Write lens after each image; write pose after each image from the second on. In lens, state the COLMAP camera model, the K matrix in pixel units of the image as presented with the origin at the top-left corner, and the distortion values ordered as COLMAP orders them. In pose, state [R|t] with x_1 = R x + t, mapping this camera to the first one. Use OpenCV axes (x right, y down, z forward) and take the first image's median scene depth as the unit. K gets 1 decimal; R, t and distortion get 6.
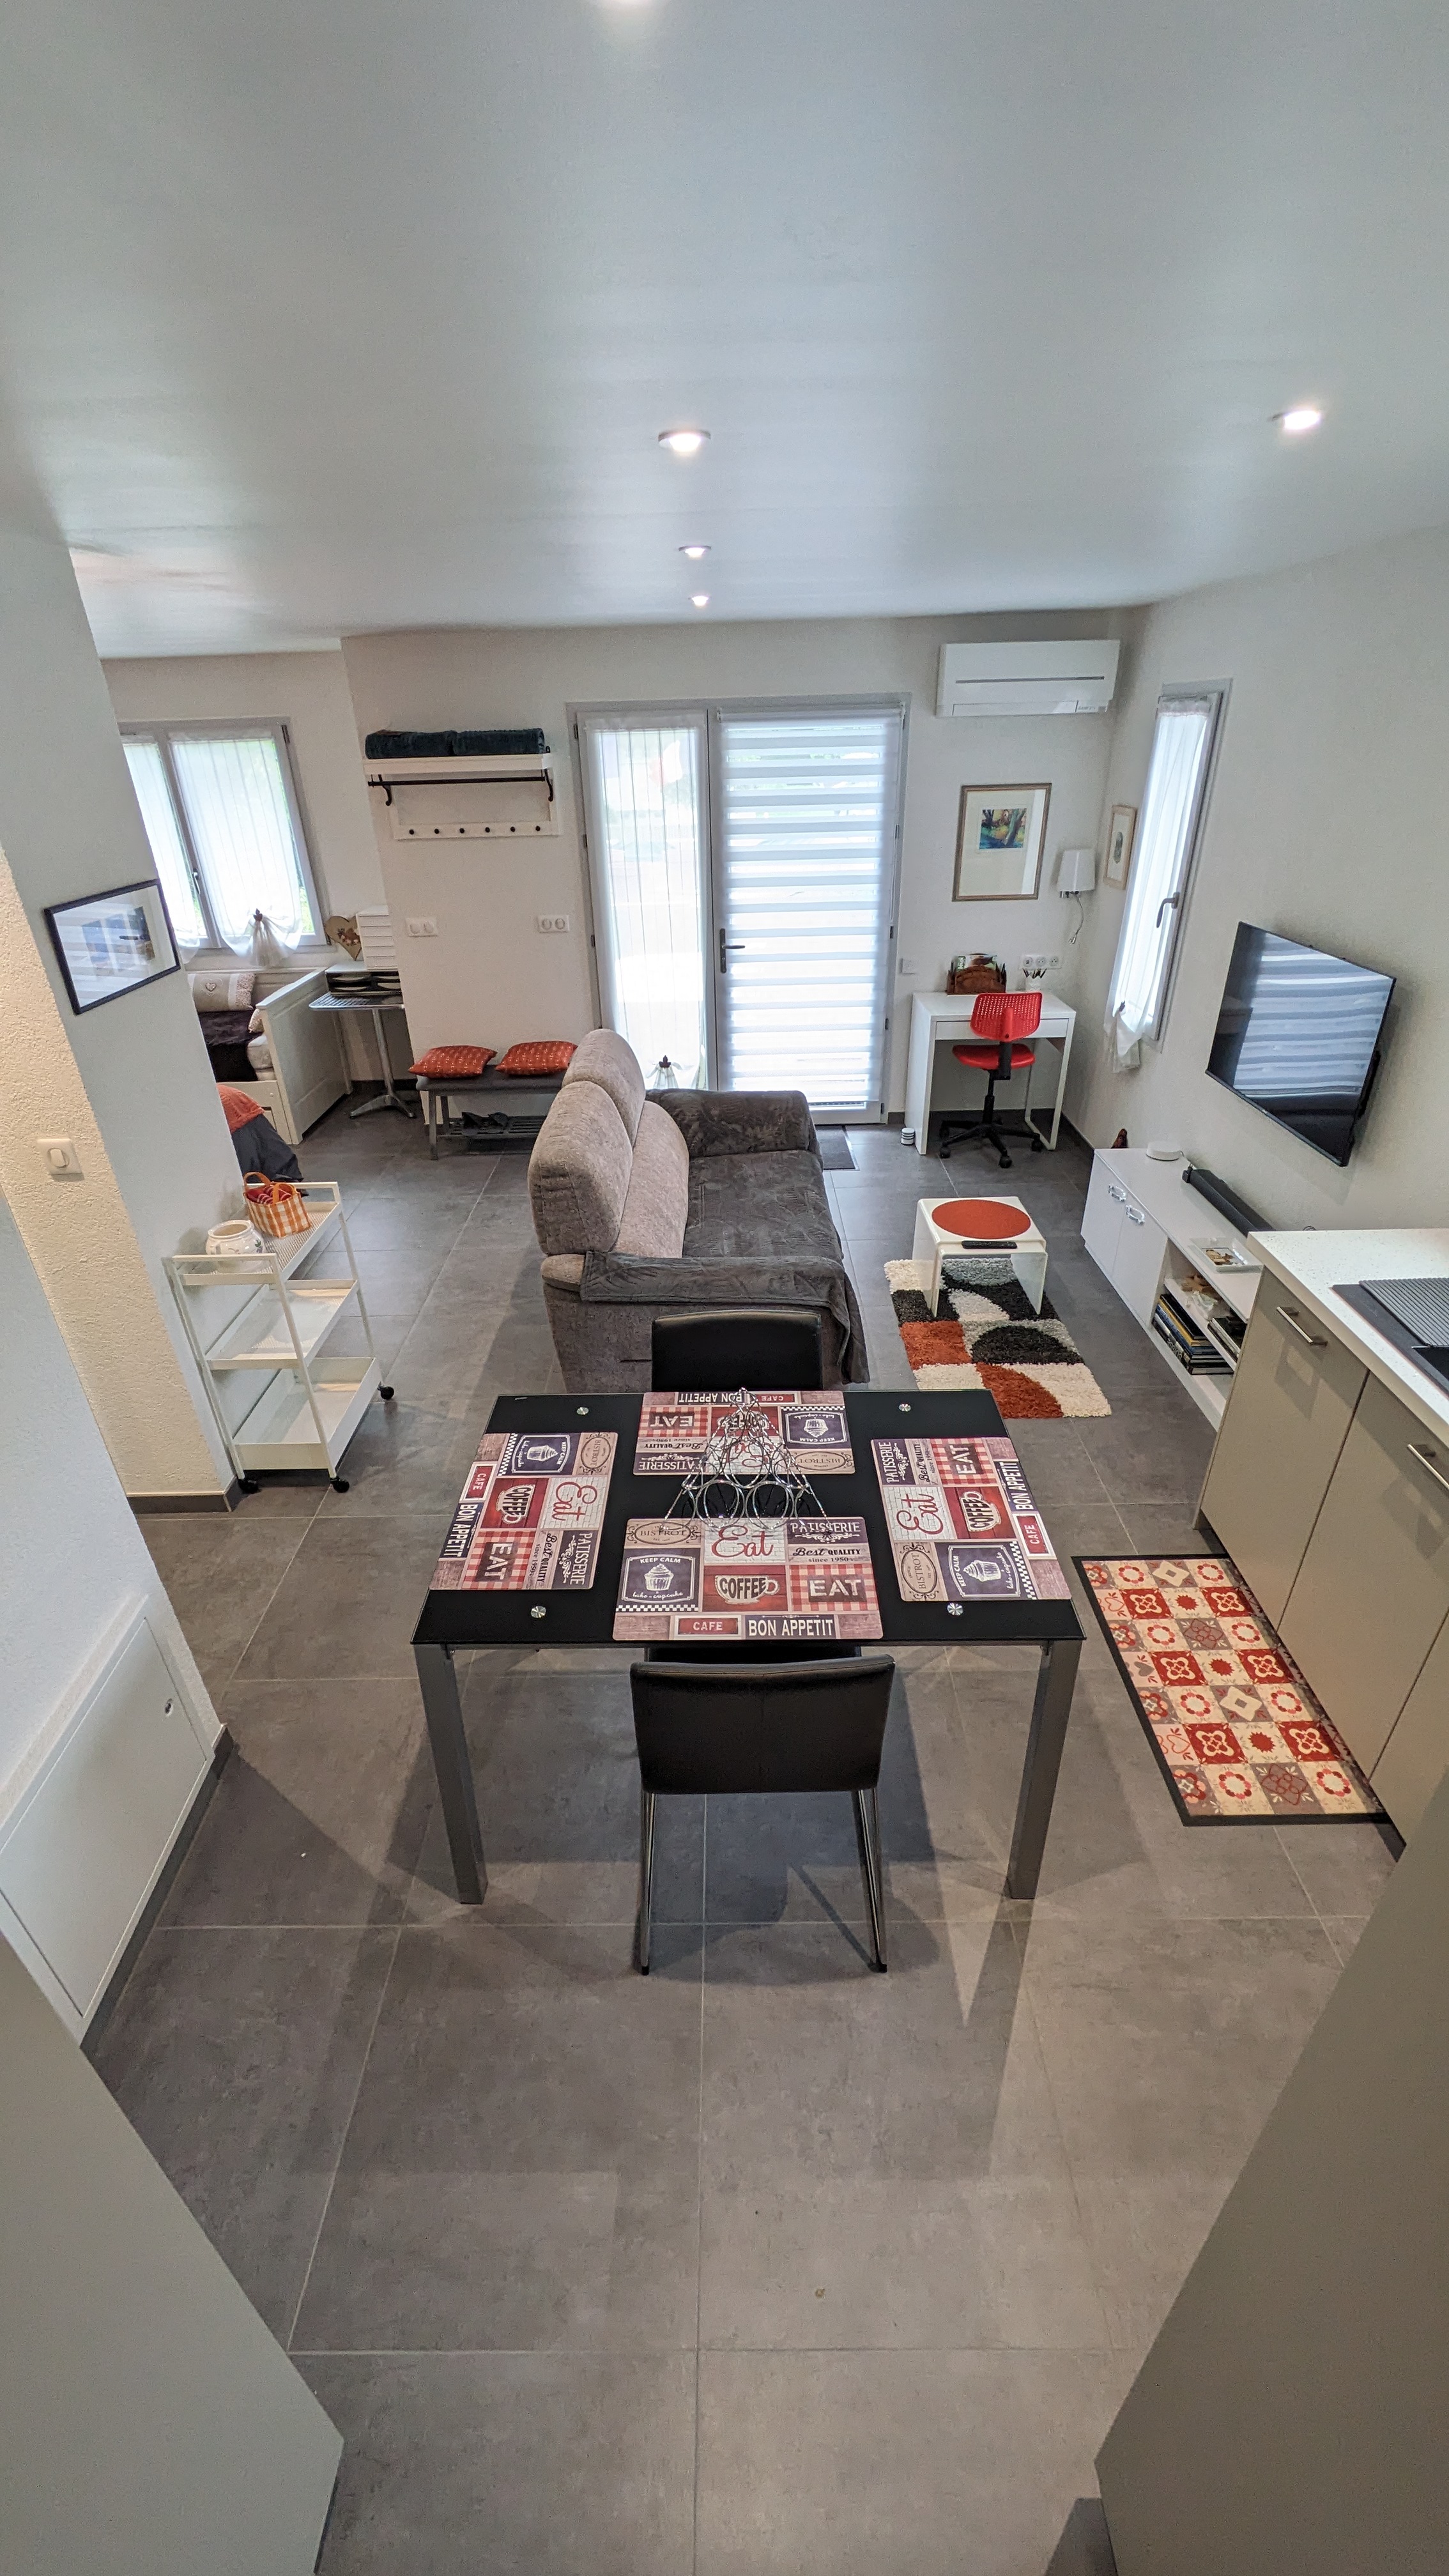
lens RADIAL K [[1006.4, 0, 724.5], [0, 1006.4, 1288.0], [0, 0, 1]] dist [-0.002058, 0.000801]
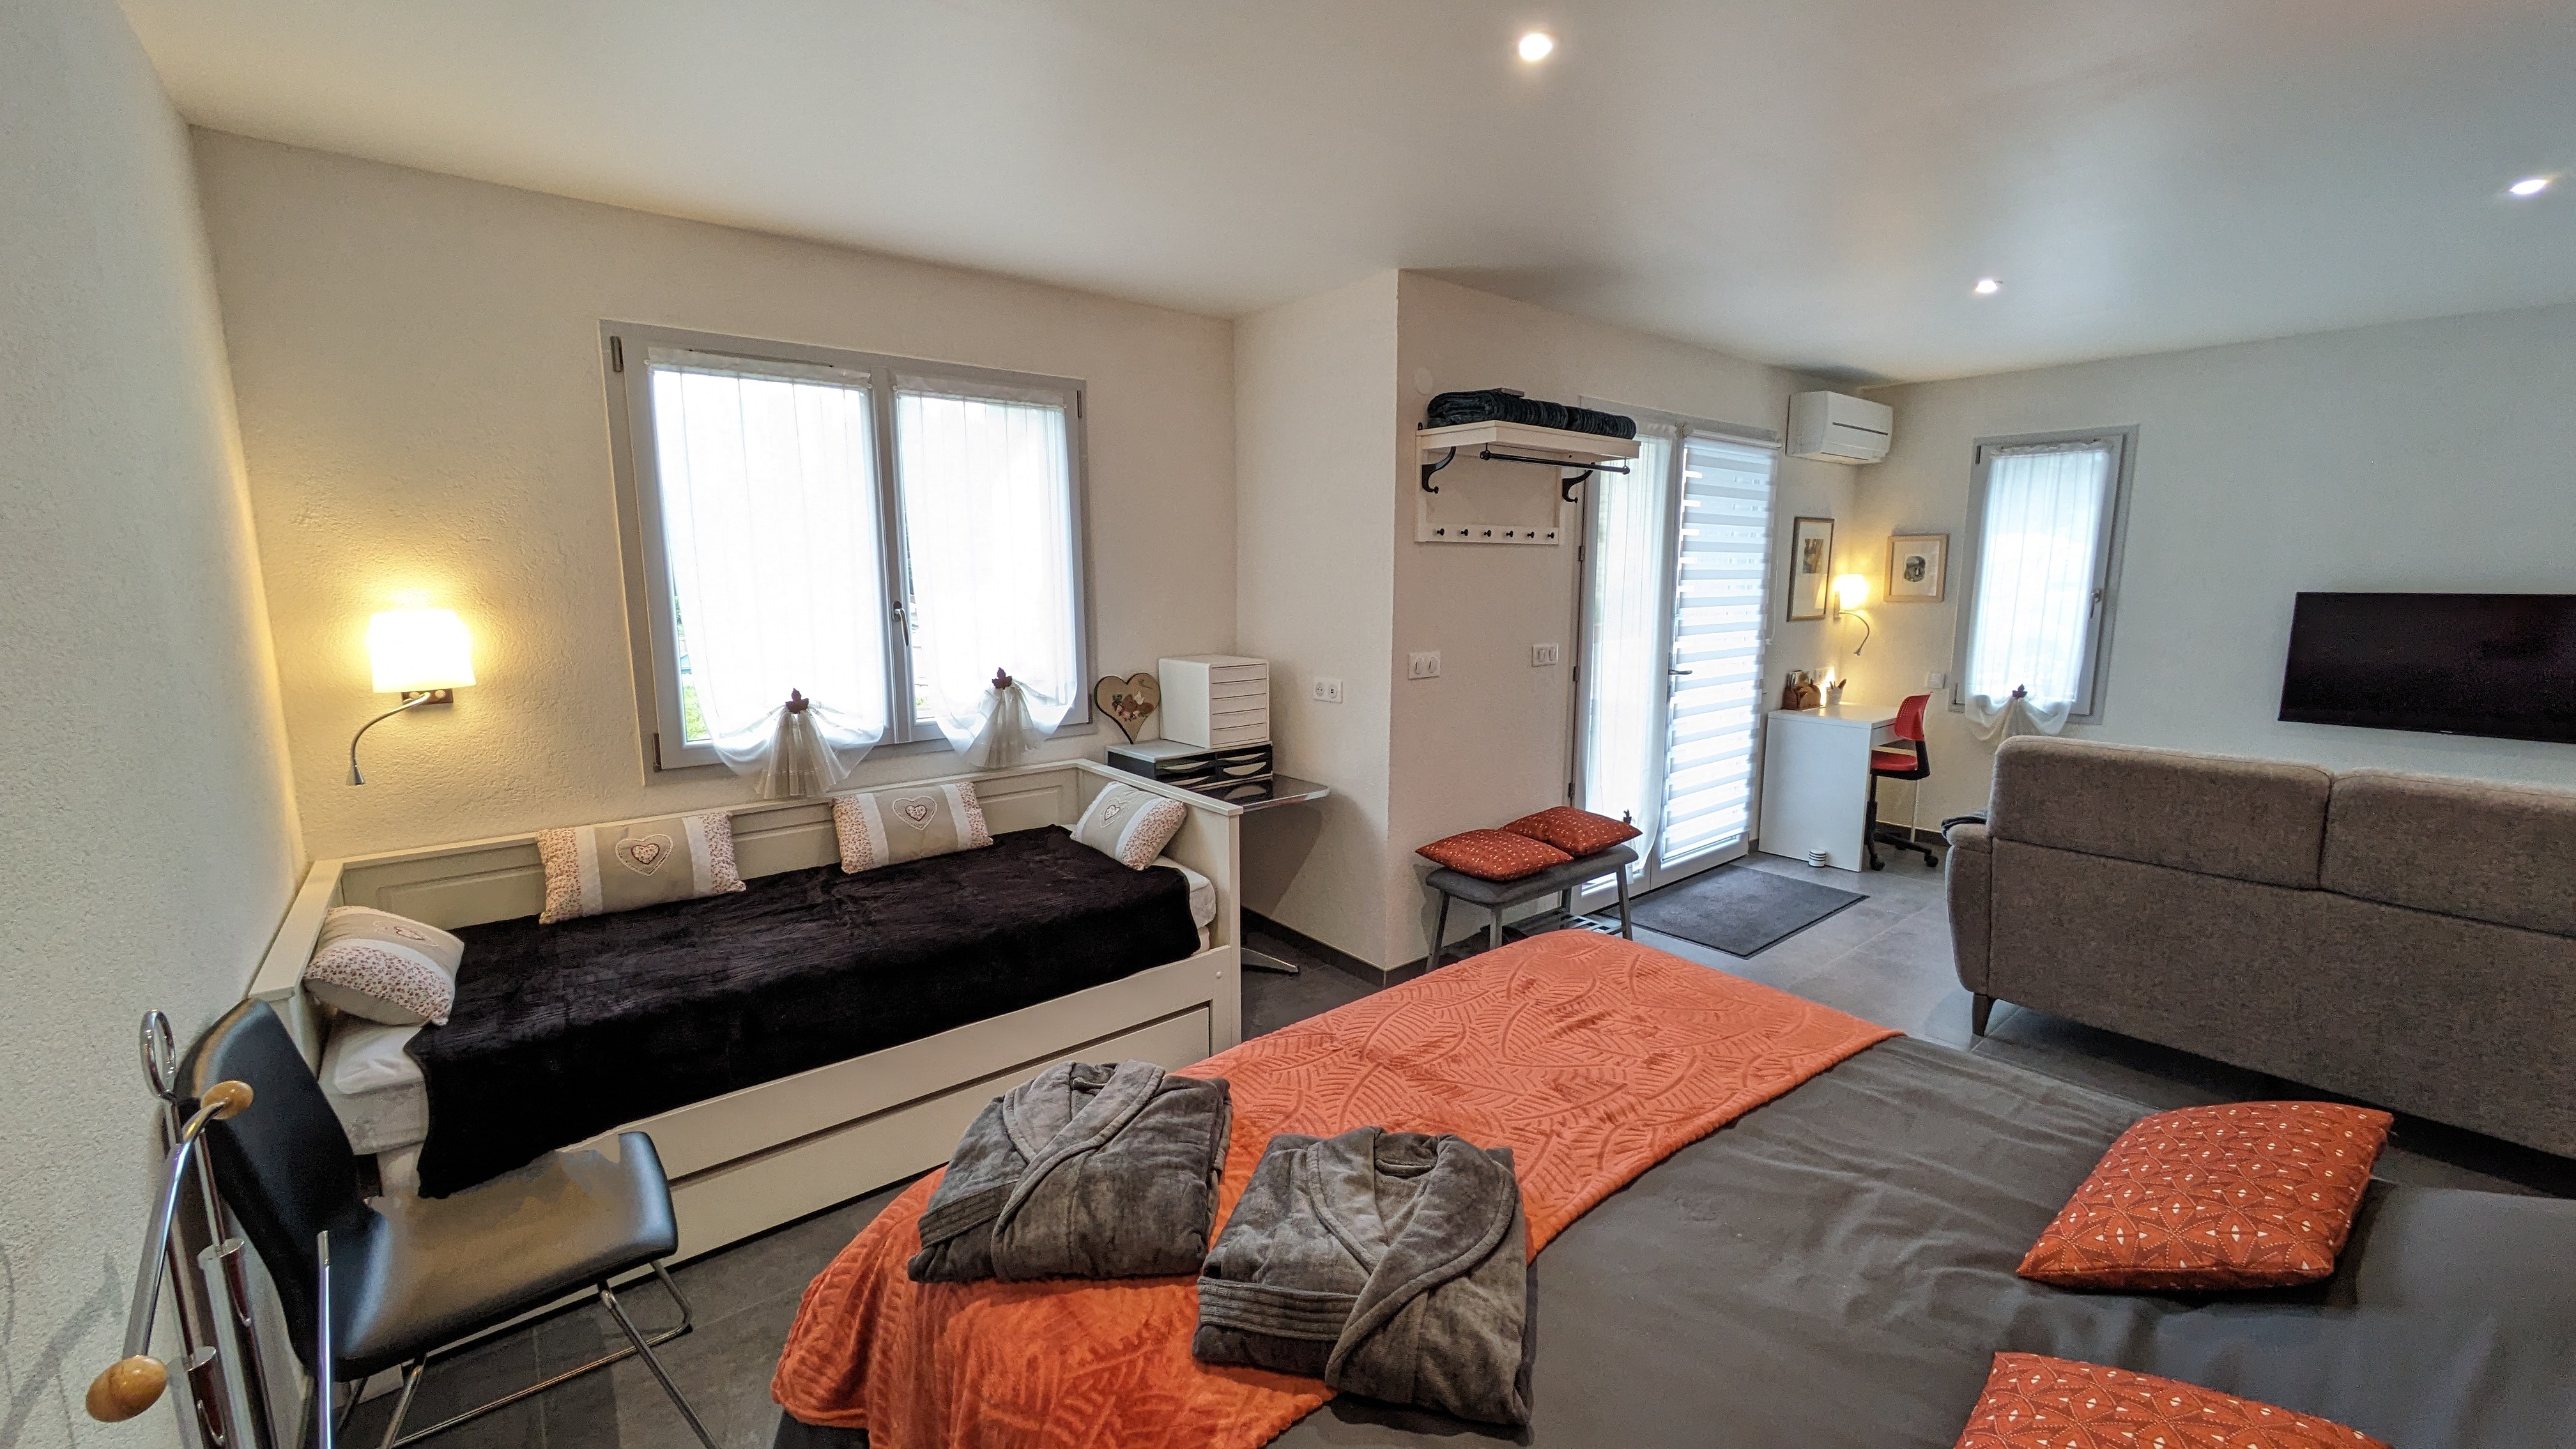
lens RADIAL K [[1006.4, 0, 1288.0], [0, 1006.4, 724.5], [0, 0, 1]] dist [-0.002058, 0.000801]
pose [[0.775700, -0.073507, 0.626807, -0.795055], [0.289419, 0.924032, -0.249805, -0.181495], [-0.560827, 0.375183, 0.738045, 0.573399]]
